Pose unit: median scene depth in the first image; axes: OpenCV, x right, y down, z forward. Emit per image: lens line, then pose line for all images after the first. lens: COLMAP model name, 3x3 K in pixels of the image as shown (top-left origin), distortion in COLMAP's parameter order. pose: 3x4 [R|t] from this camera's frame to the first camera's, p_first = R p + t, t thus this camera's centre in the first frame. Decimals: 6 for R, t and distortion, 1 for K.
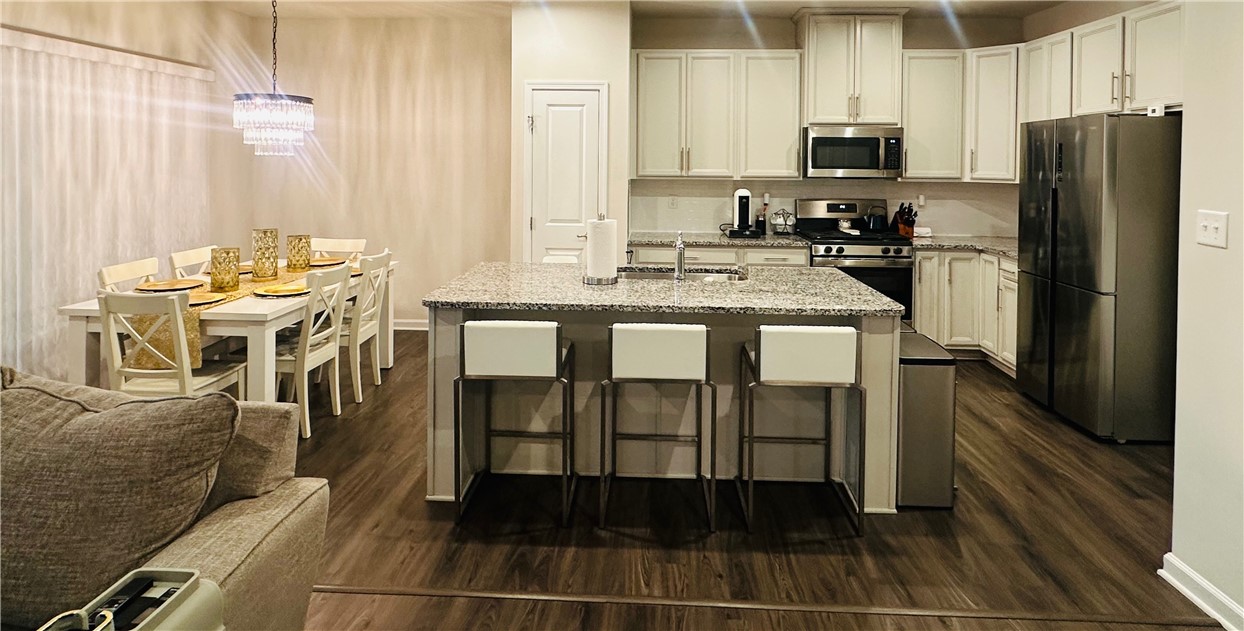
lens RADIAL K [[656.3, 0, 608.2], [0, 656.3, 170.5], [0, 0, 1]] dist [0.005910, -0.003701]
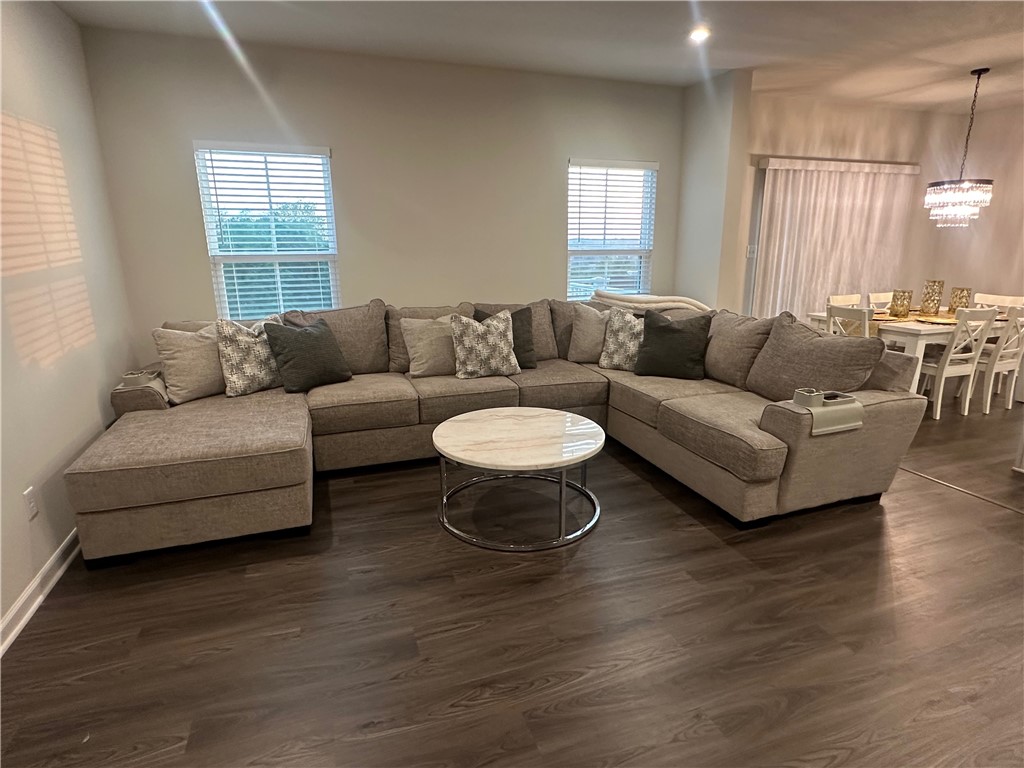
lens RADIAL K [[514.8, 0, 536.4], [0, 514.8, 387.1], [0, 0, 1]] dist [0.001932, -0.002649]
pose [[0.392902, 0.226823, -0.891168, 0.187282], [0.001987, 0.968891, 0.247481, 0.036243], [0.919578, -0.099006, 0.380228, -0.244446]]
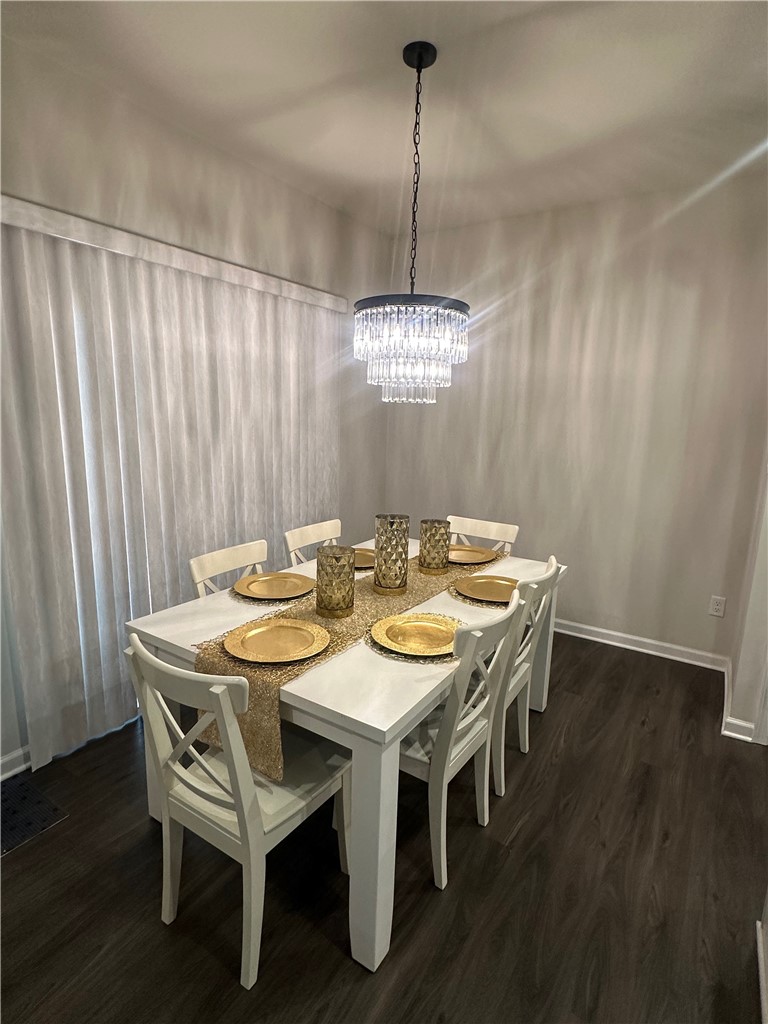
lens RADIAL K [[514.8, 0, 387.8], [0, 514.8, 509.0], [0, 0, 1]] dist [0.001932, -0.002649]
pose [[0.871949, 0.108125, -0.477508, -0.275468], [-0.024626, 0.983760, 0.177790, -0.010473], [0.488977, -0.143264, 0.860451, 0.544955]]
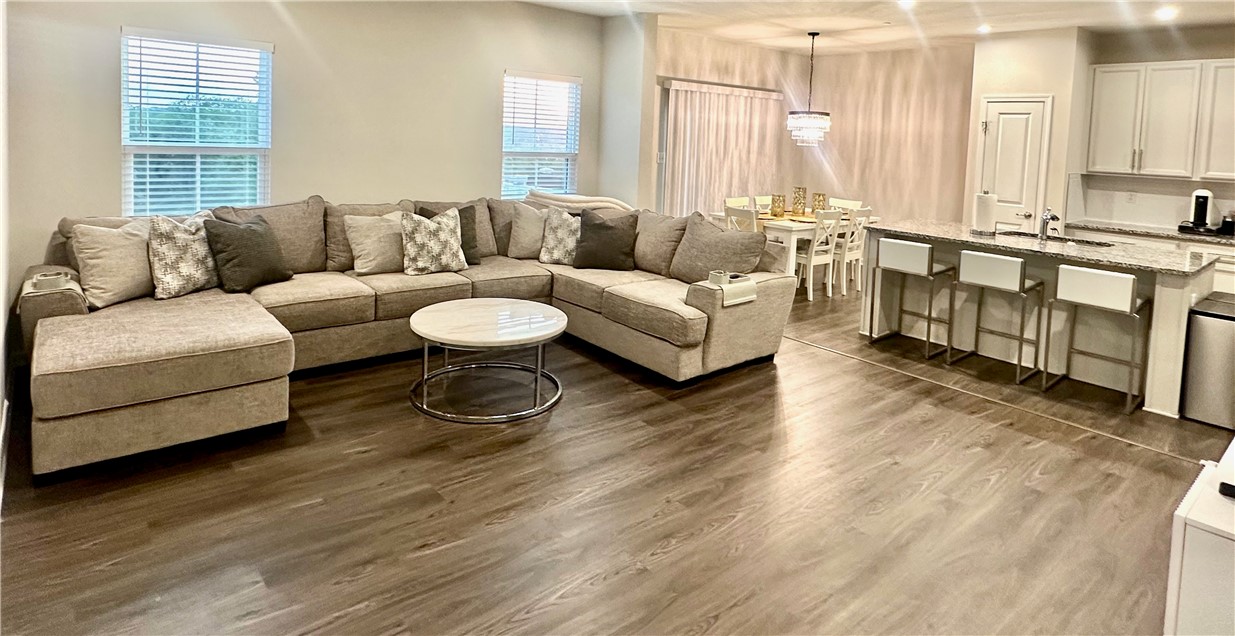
lens RADIAL K [[651.6, 0, 624.4], [0, 651.6, 179.7], [0, 0, 1]] dist [0.005910, -0.003701]
pose [[0.691558, 0.068720, -0.719045, 0.410153], [-0.044962, 0.997629, 0.052101, -0.000856], [0.720920, -0.003701, 0.693008, -0.554130]]
